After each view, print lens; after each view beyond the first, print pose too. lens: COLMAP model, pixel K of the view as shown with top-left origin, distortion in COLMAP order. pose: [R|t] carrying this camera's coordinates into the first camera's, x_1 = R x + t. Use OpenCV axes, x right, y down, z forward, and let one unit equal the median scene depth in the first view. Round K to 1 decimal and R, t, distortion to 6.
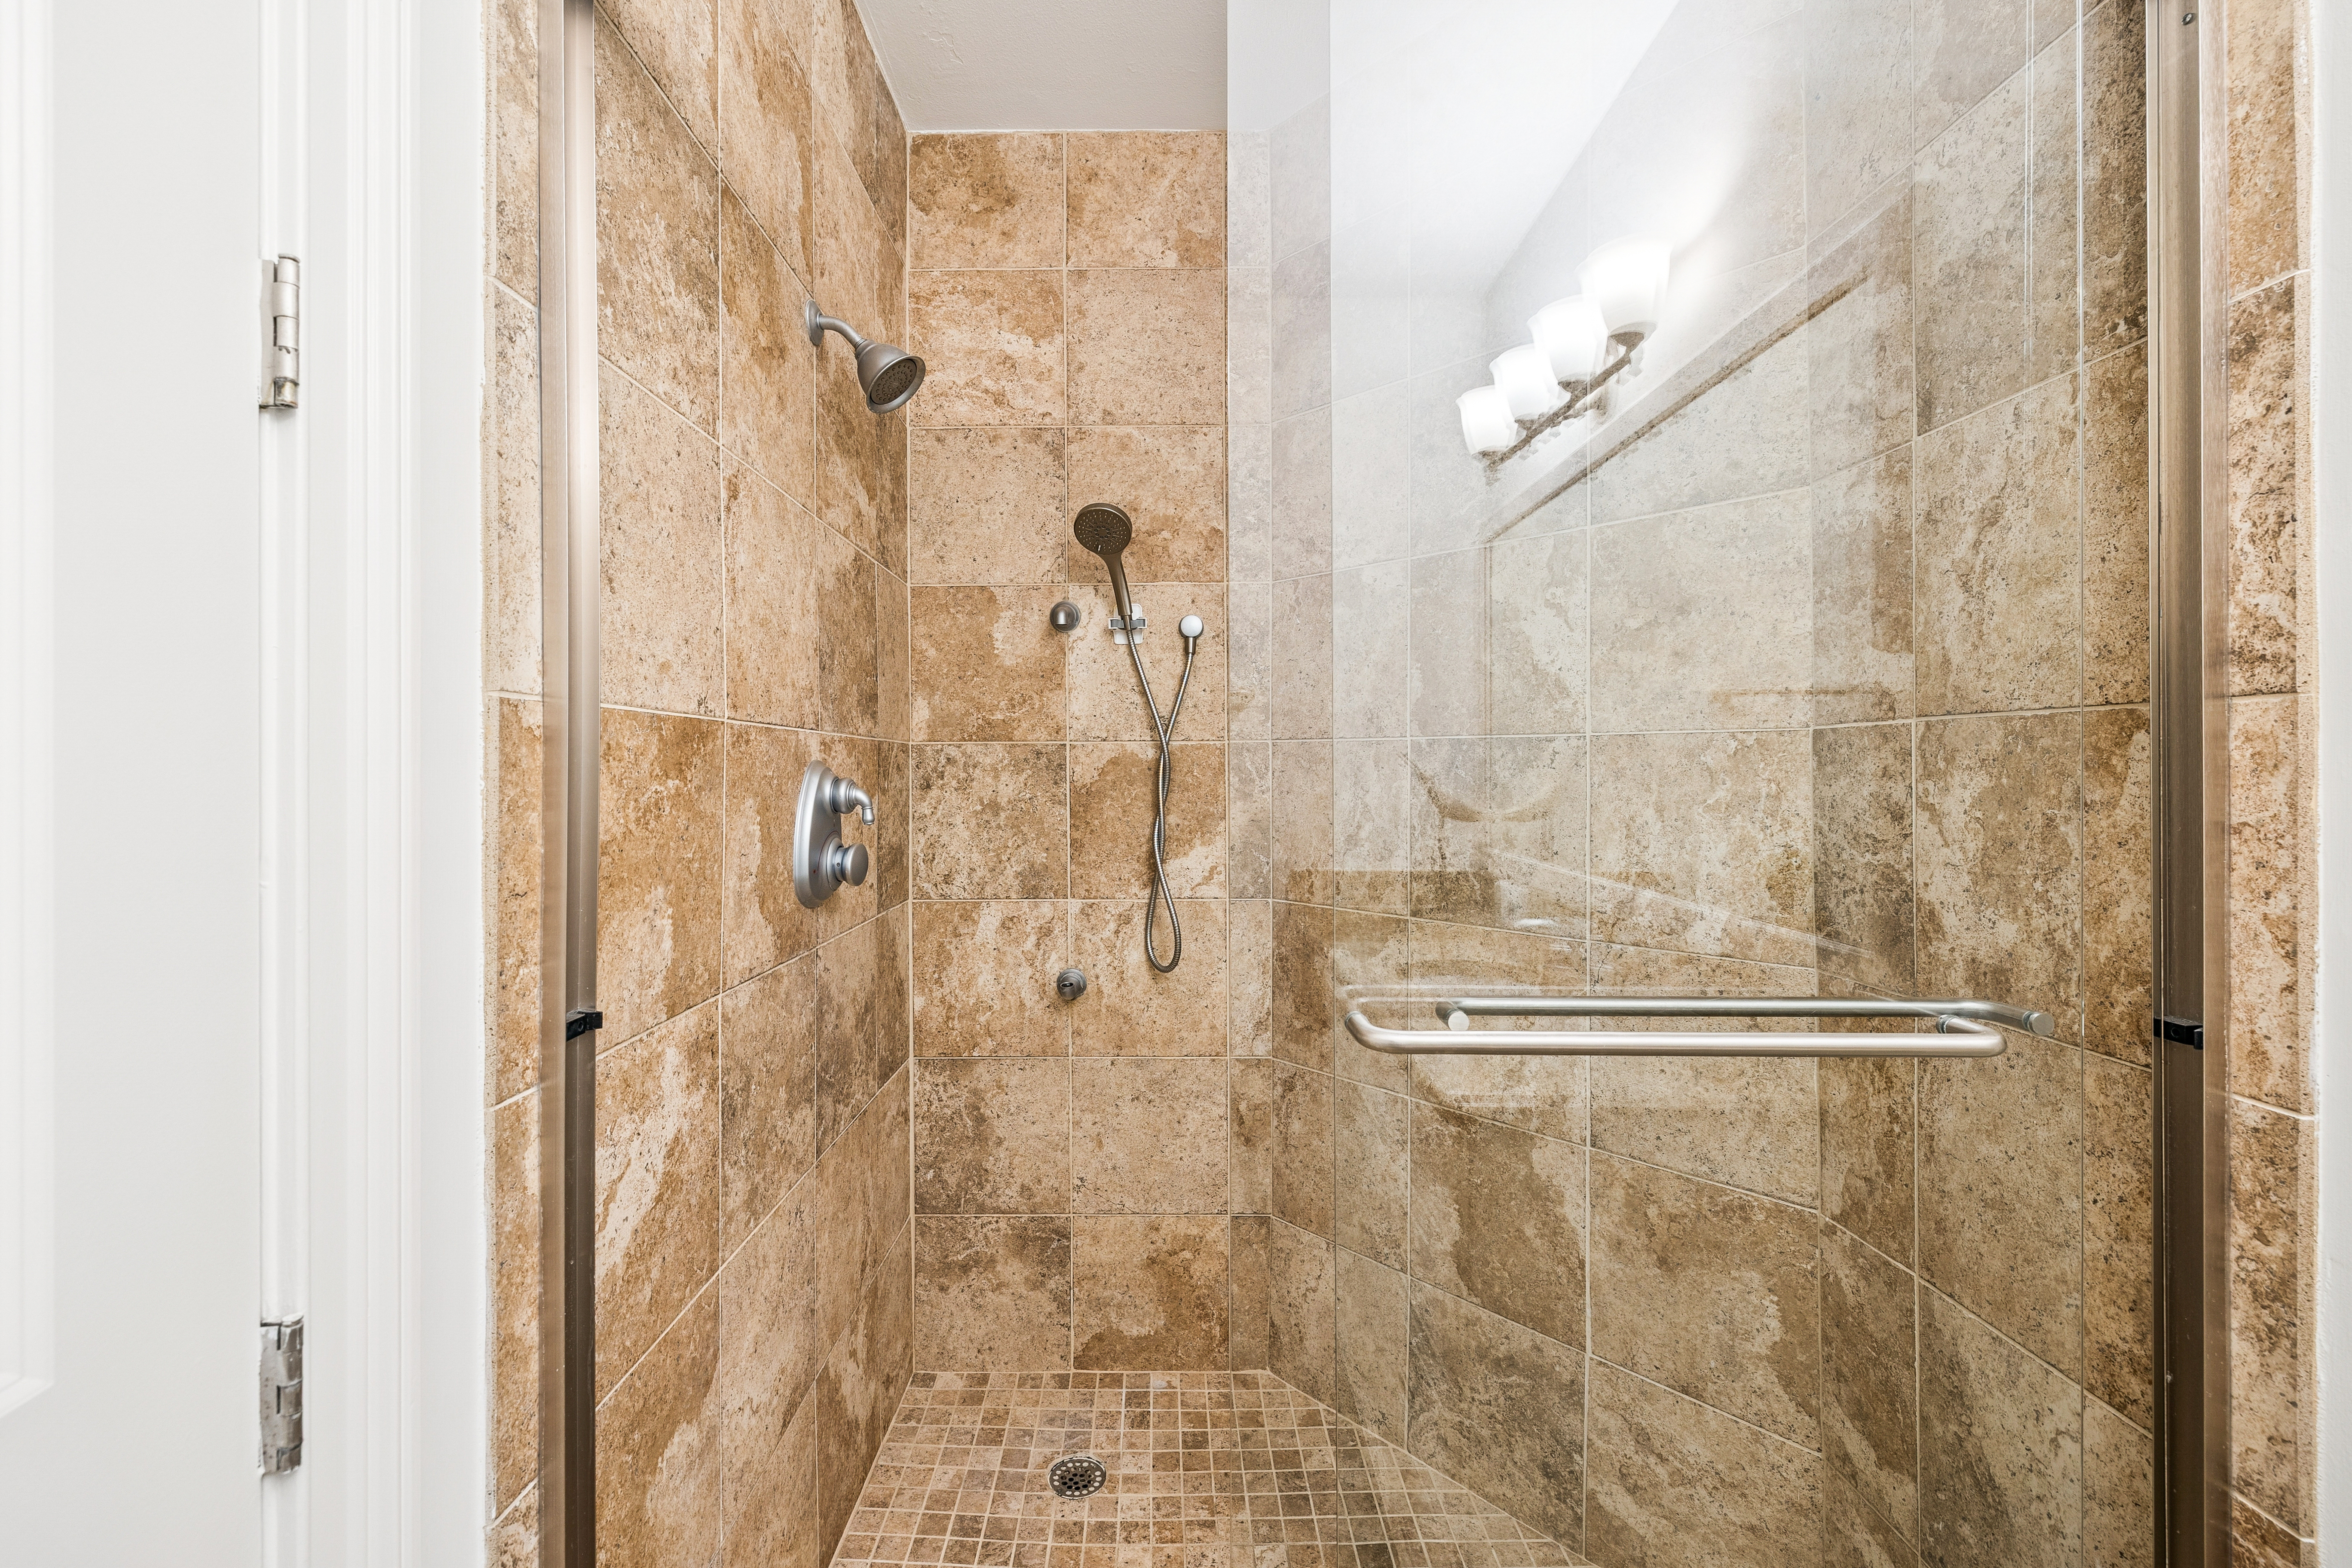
lens RADIAL K [[1018.0, 0, 1172.1], [0, 1018.0, 776.9], [0, 0, 1]] dist [0.001130, 0.000164]
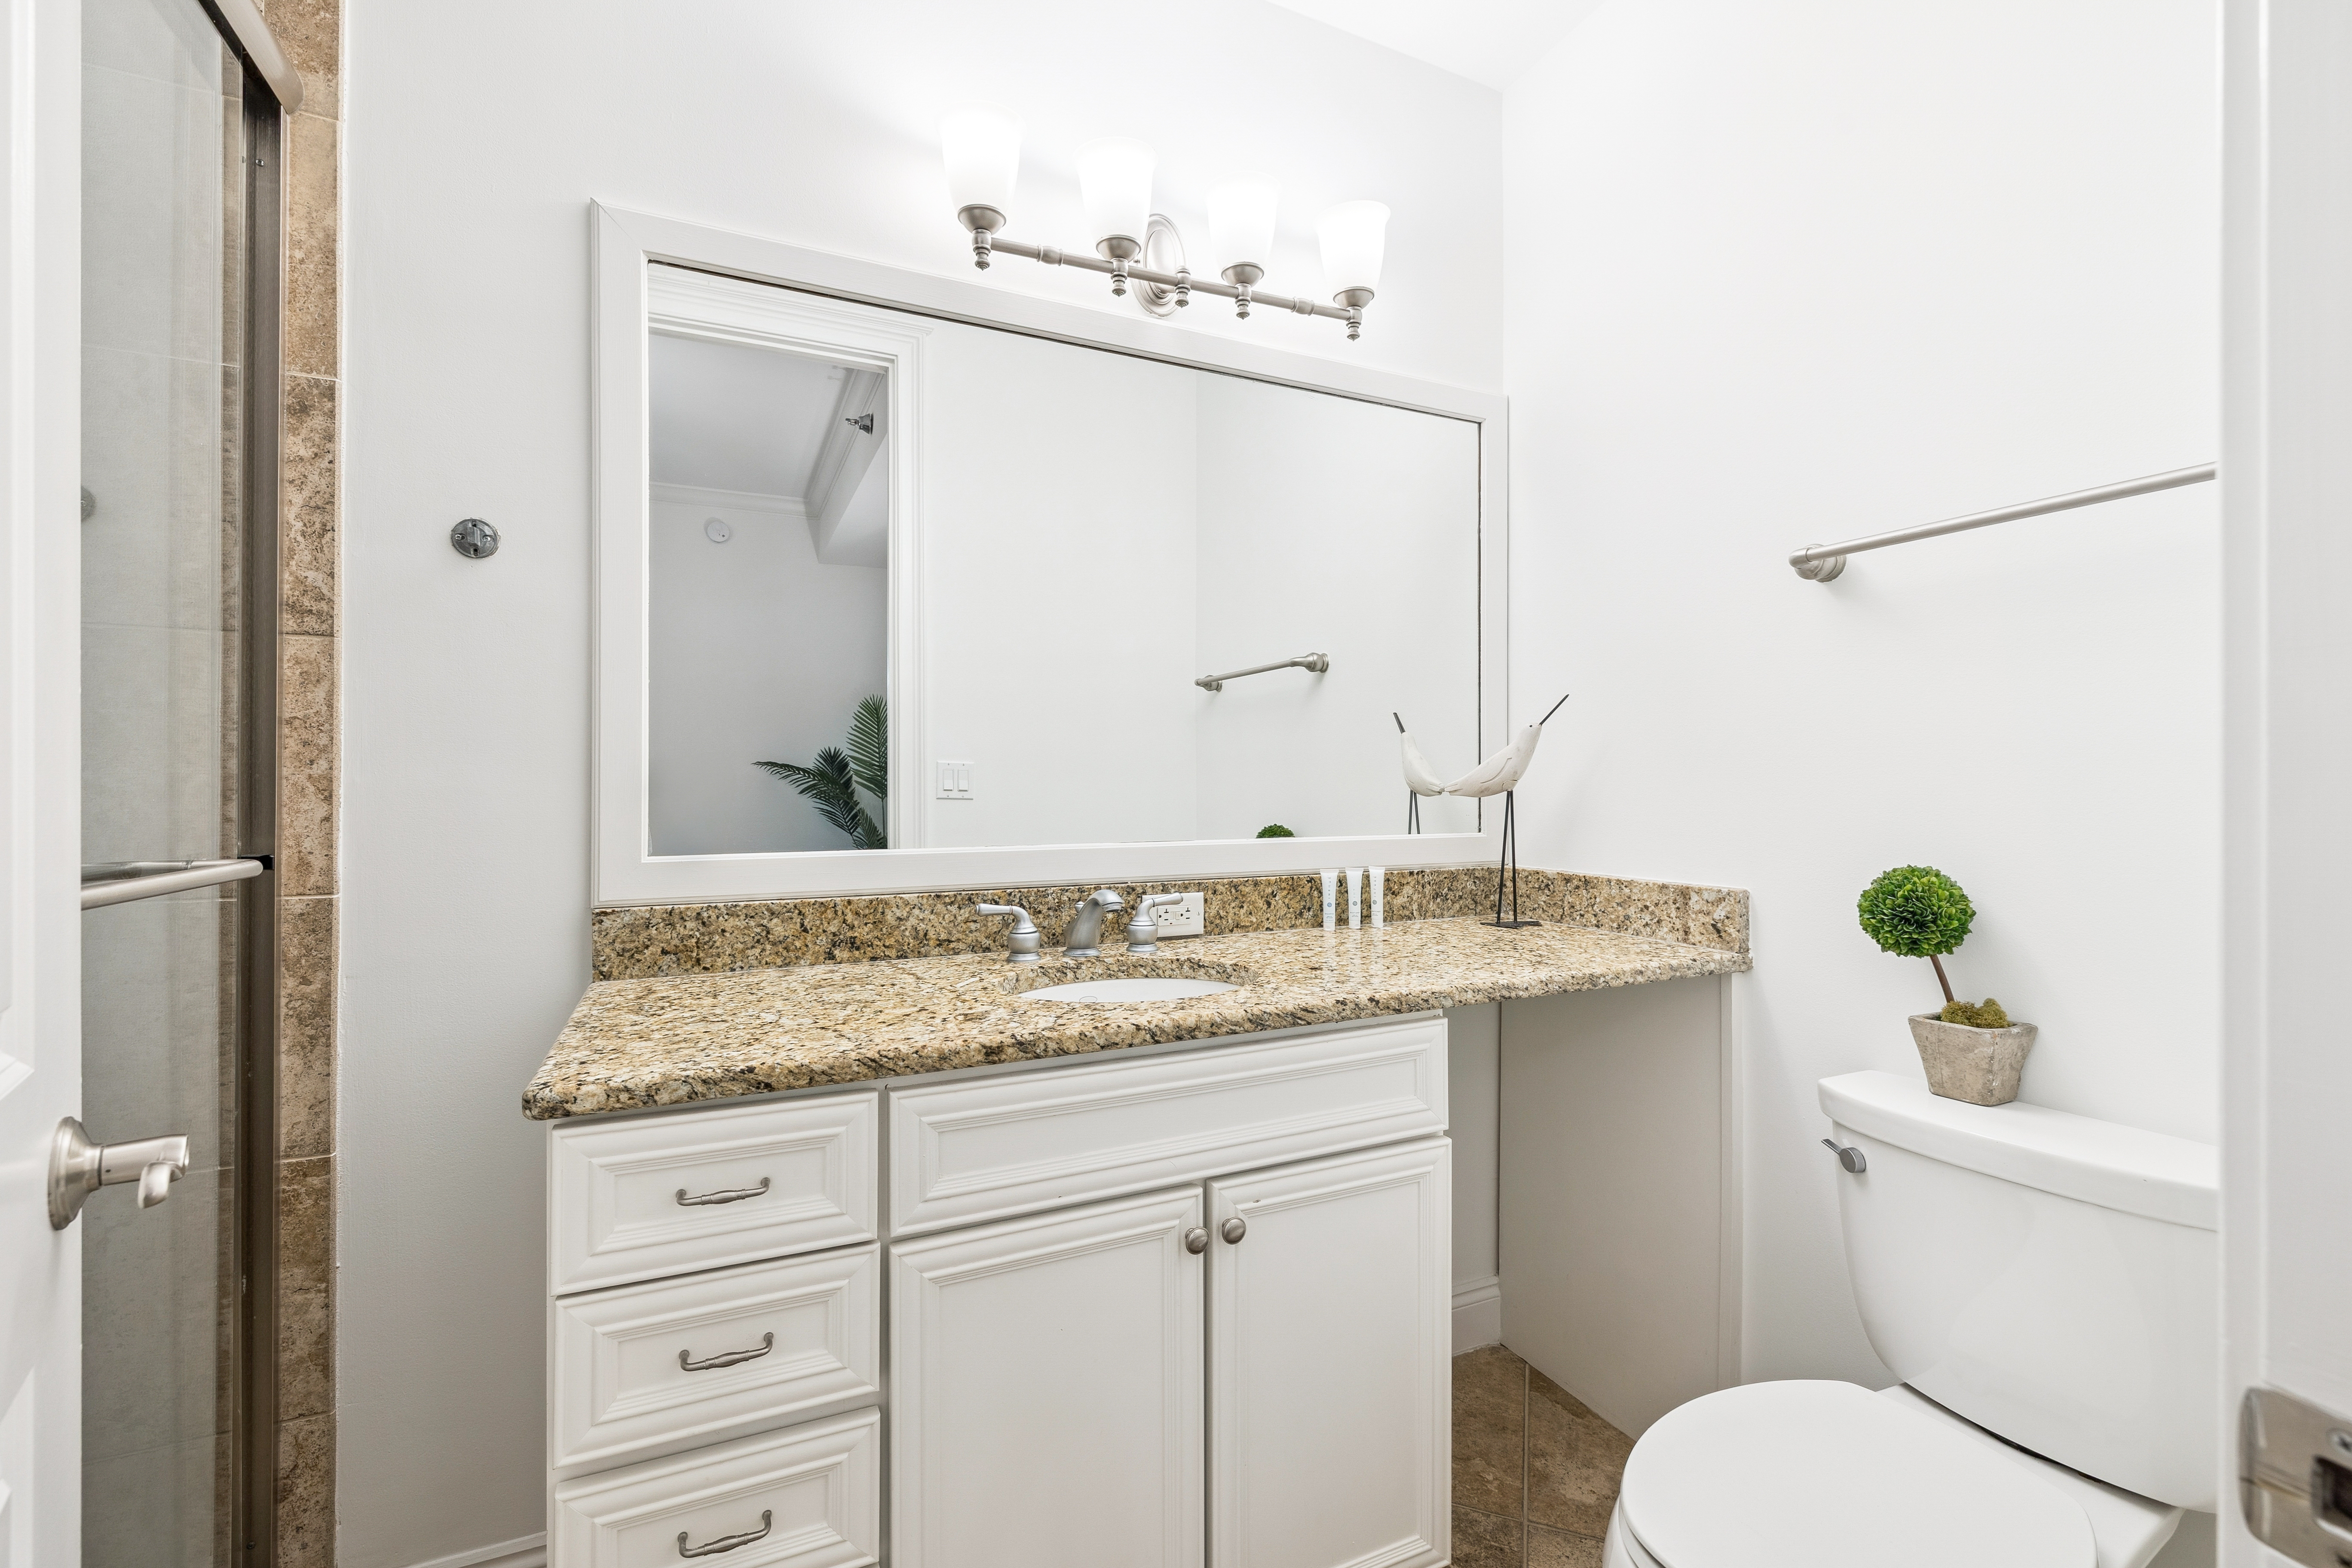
lens RADIAL K [[1018.0, 0, 1175.5], [0, 1018.0, 781.2], [0, 0, 1]] dist [0.001130, 0.000164]
pose [[-0.418126, 0.000607, 0.908389, -0.916619], [-0.001484, 0.999998, -0.001351, 0.145151], [-0.908388, -0.001913, -0.418124, 0.445809]]
